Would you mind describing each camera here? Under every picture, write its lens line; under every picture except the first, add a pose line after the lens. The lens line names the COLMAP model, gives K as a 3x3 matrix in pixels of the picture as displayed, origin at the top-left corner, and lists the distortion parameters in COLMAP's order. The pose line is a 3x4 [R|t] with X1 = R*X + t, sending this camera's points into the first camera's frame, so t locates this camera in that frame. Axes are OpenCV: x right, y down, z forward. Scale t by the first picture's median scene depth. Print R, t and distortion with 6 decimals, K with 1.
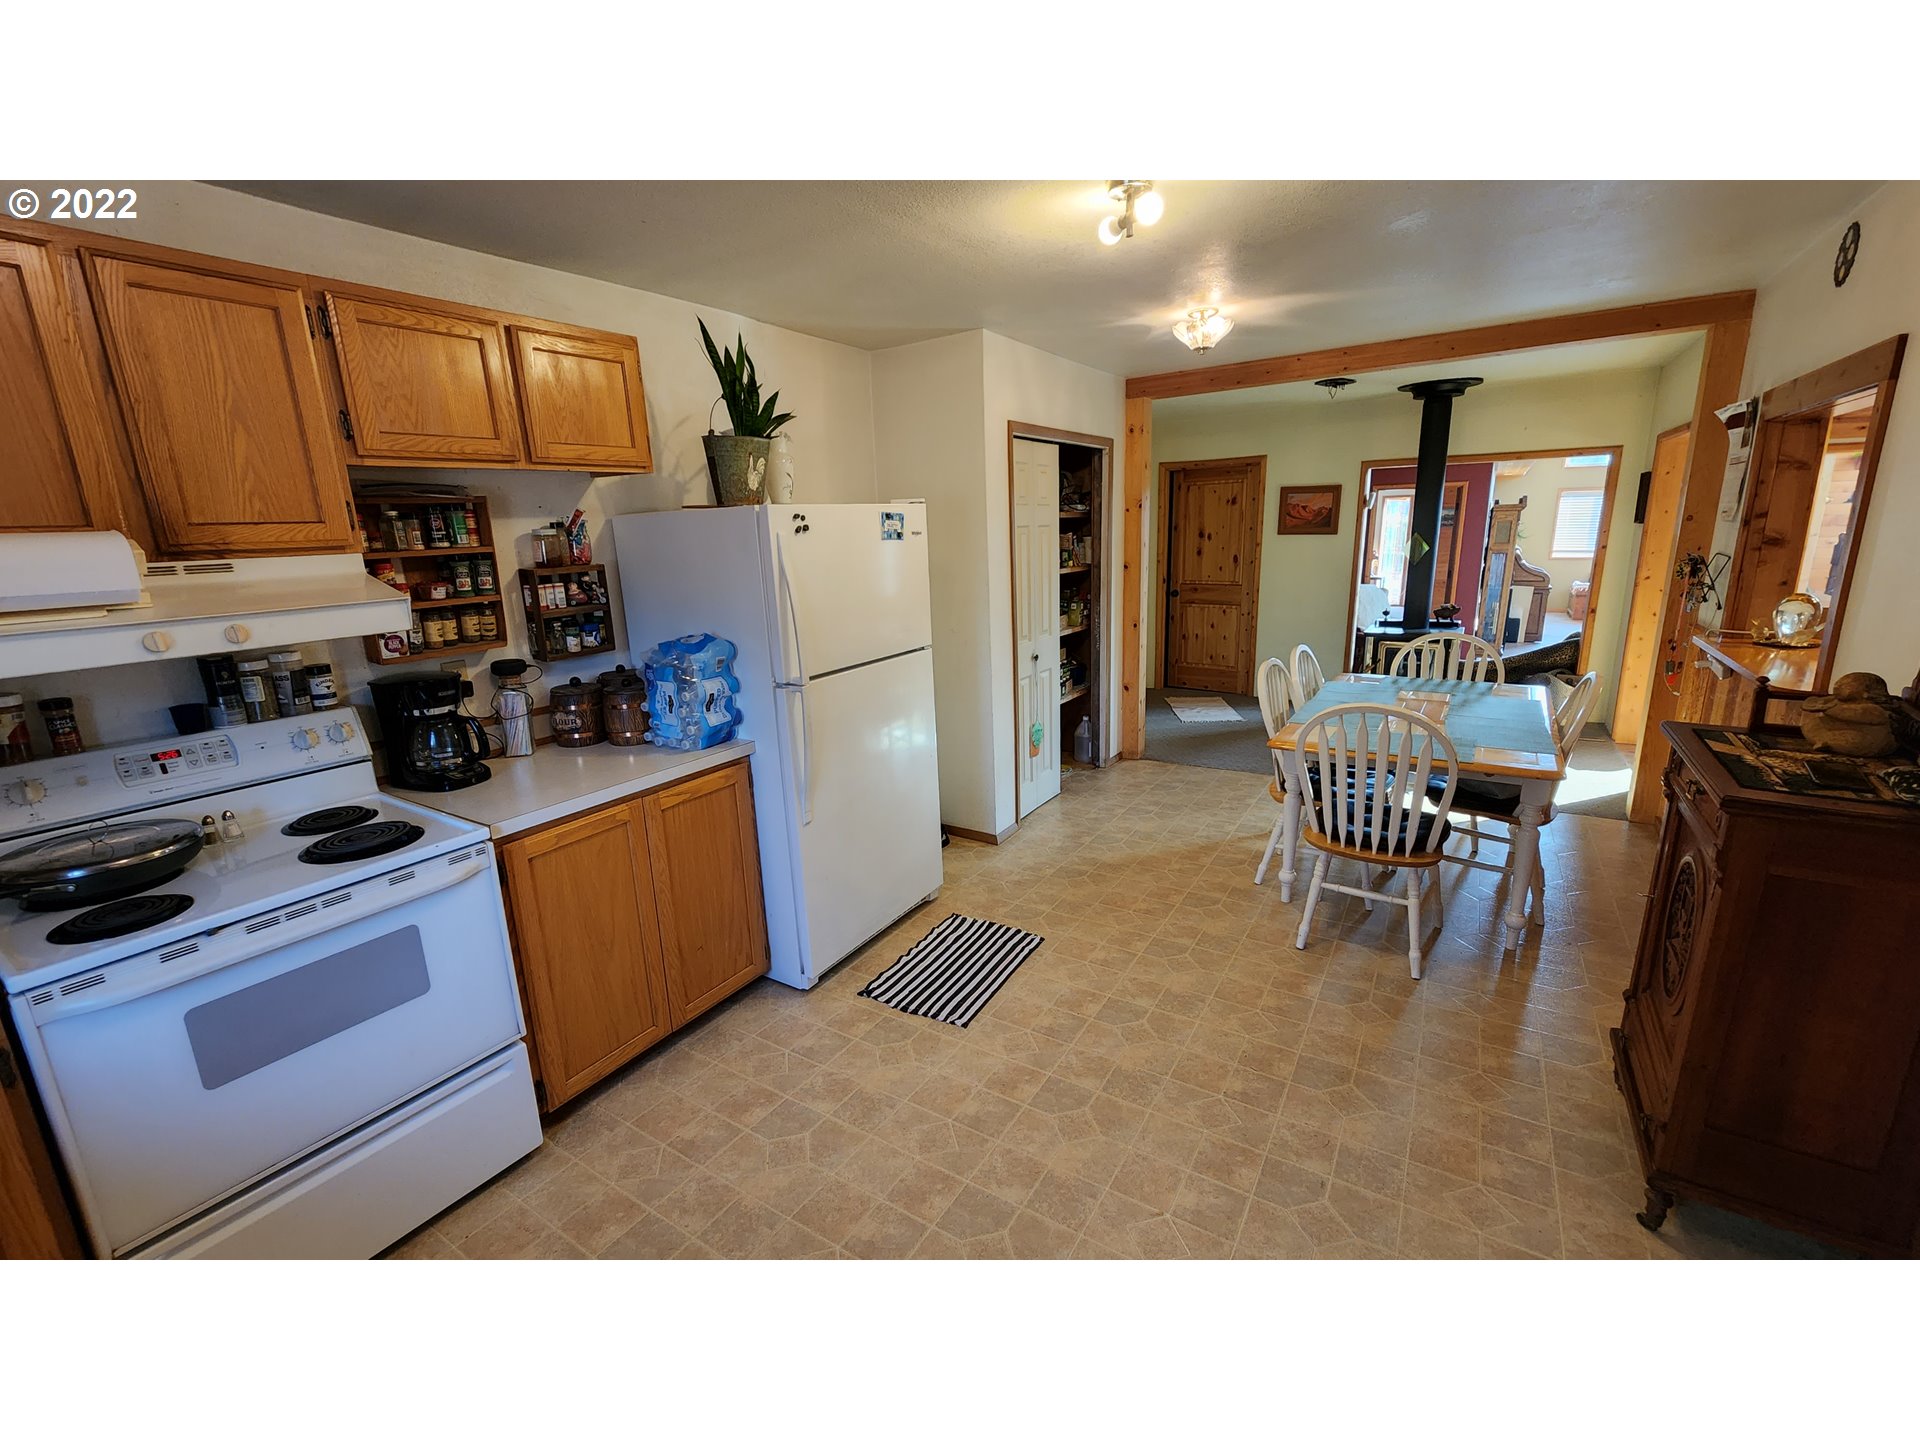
lens RADIAL K [[792.8, 0, 974.4], [0, 792.8, 719.6], [0, 0, 1]] dist [-0.001677, -0.000130]
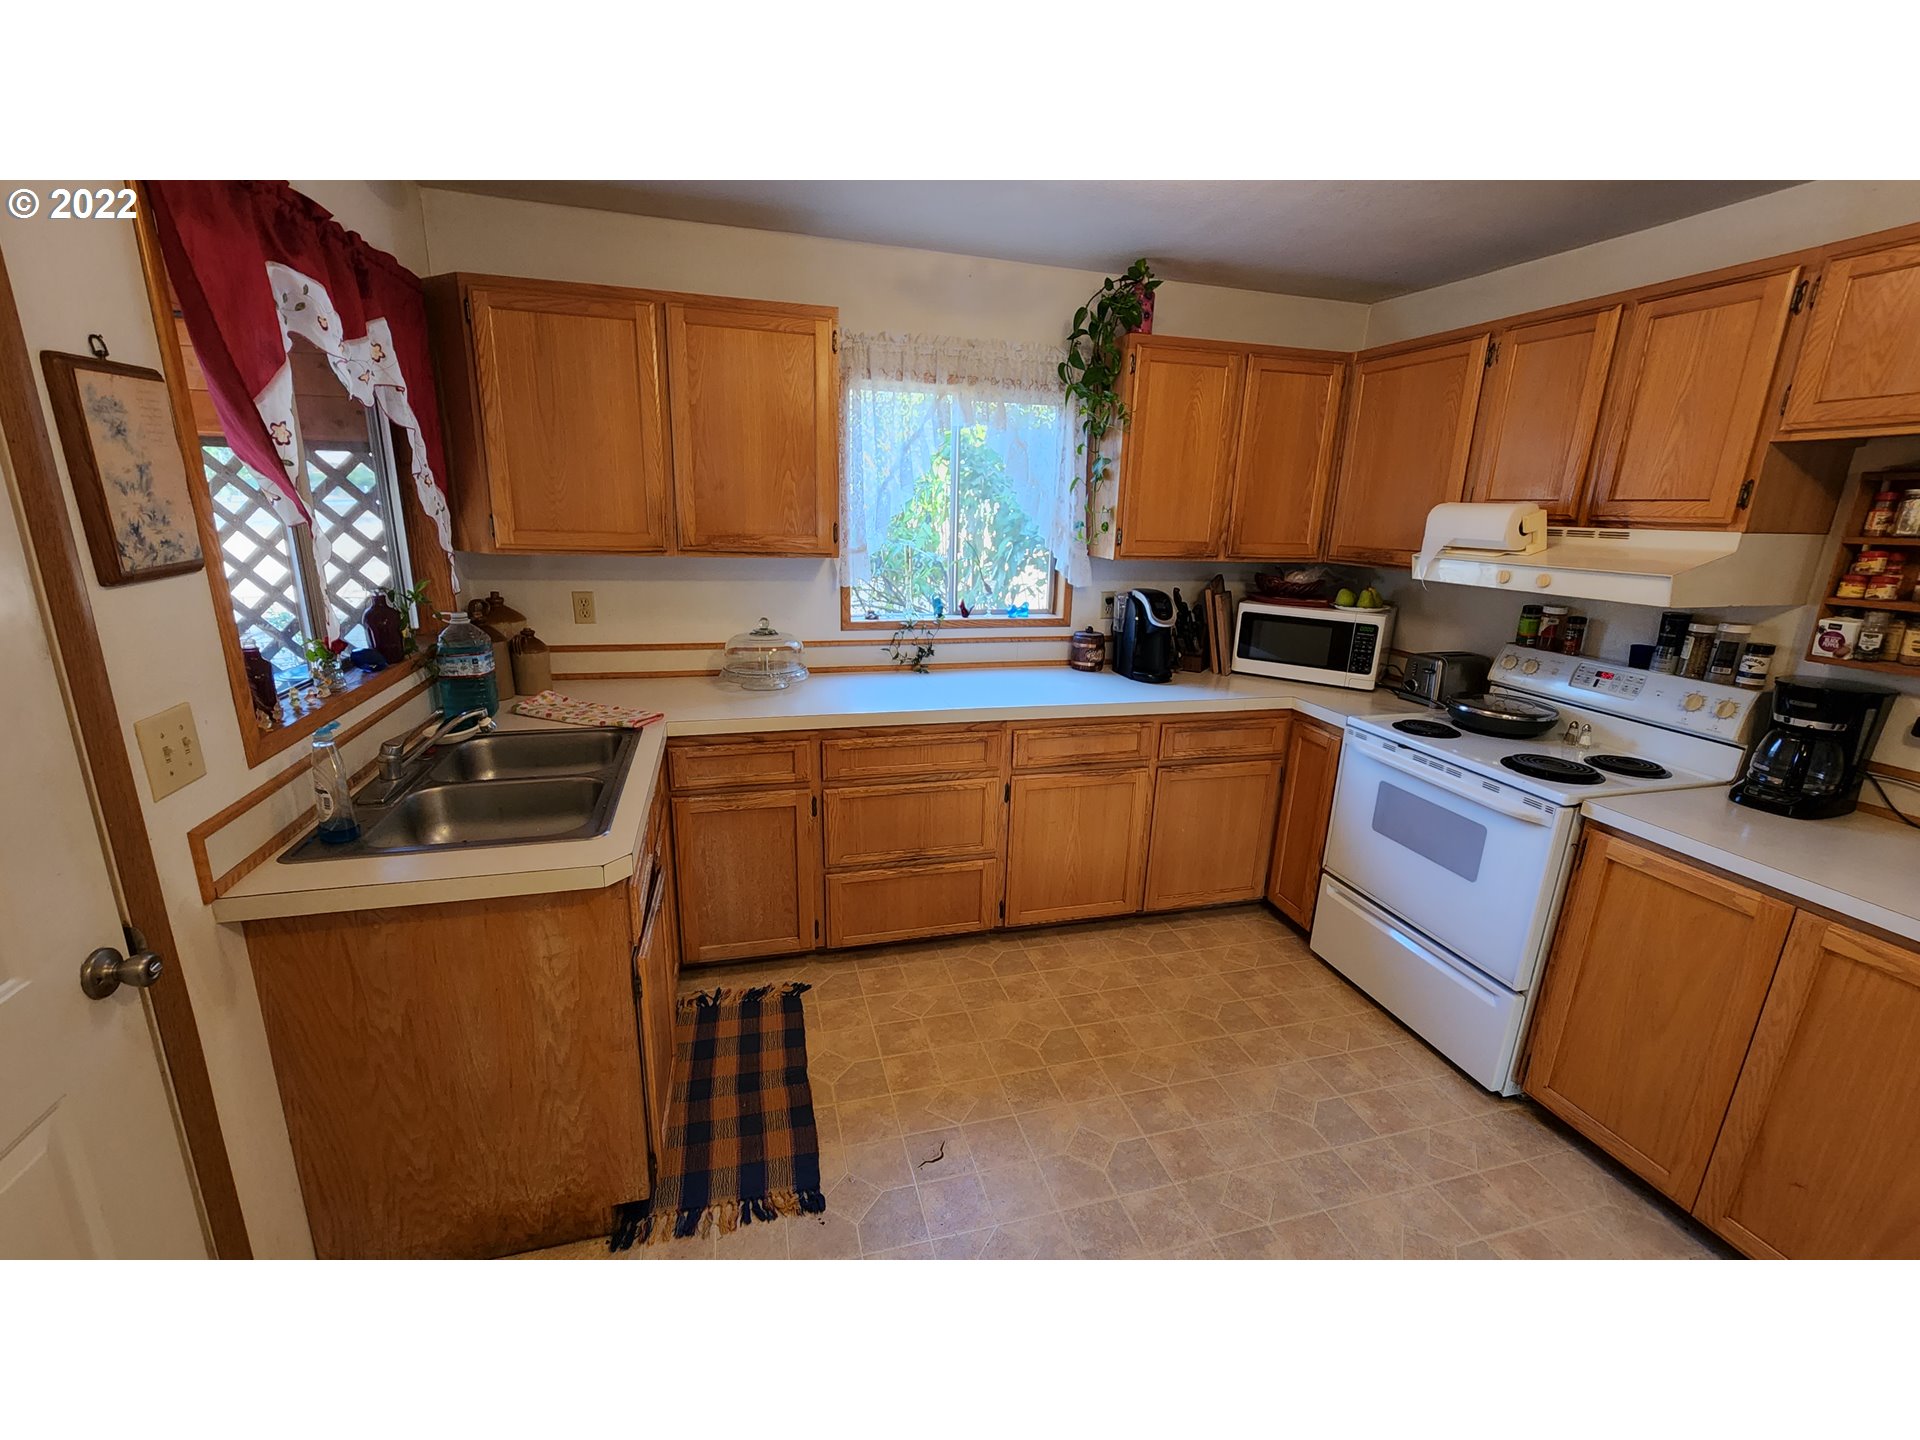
lens RADIAL K [[792.8, 0, 966.3], [0, 792.8, 718.3], [0, 0, 1]] dist [-0.001677, -0.000130]
pose [[-0.676563, 0.203386, -0.707741, 0.664066], [-0.183123, 0.884441, 0.429220, -0.266502], [0.713252, 0.419998, -0.561135, 1.017424]]
